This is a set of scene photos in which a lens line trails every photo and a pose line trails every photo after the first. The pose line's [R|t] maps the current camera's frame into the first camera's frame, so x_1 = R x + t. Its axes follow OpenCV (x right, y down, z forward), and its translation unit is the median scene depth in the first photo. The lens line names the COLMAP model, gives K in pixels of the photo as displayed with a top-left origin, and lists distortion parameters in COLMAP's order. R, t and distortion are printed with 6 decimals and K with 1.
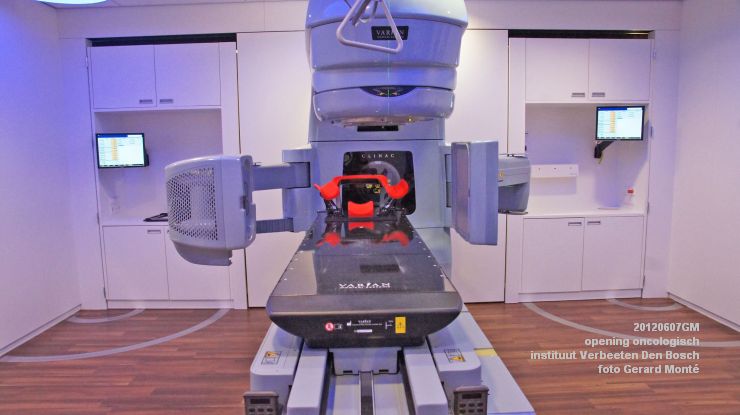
lens RADIAL K [[518.2, 0, 366.7], [0, 518.2, 210.5], [0, 0, 1]] dist [-0.154657, 0.126692]
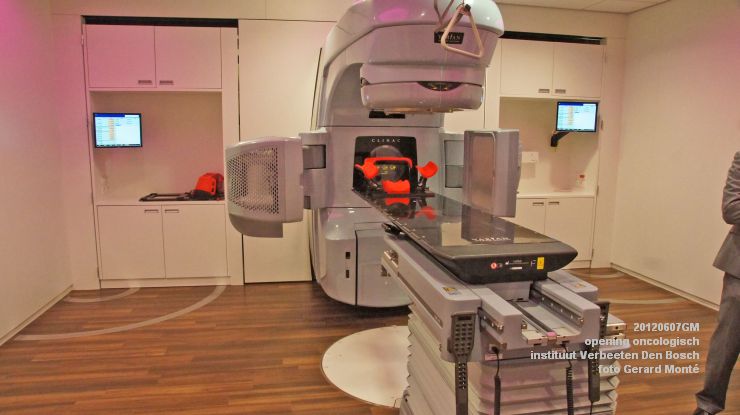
lens RADIAL K [[518.2, 0, 366.7], [0, 518.2, 210.5], [0, 0, 1]] dist [-0.154657, 0.126692]
pose [[0.986544, -0.001063, 0.163494, -0.166706], [-0.003476, 0.999617, 0.027469, 0.011648], [-0.163460, -0.027668, 0.986162, -0.074860]]
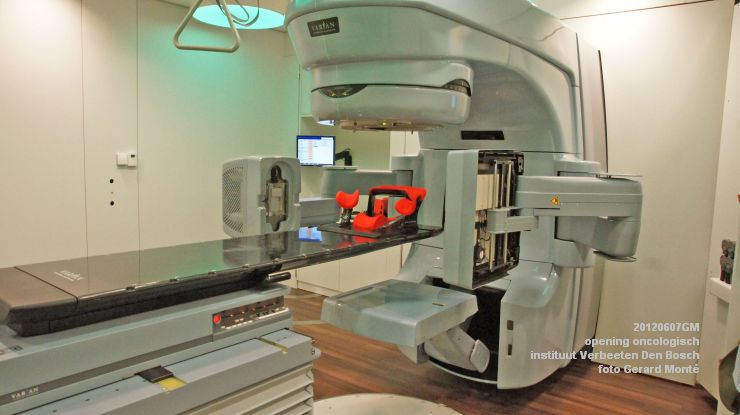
lens RADIAL K [[518.2, 0, 366.7], [0, 518.2, 210.5], [0, 0, 1]] dist [-0.154657, 0.126692]
pose [[0.773354, 0.105429, -0.625147, 0.346306], [-0.117582, 0.992820, 0.021977, -0.026514], [0.622975, 0.056510, 0.780198, 0.178087]]
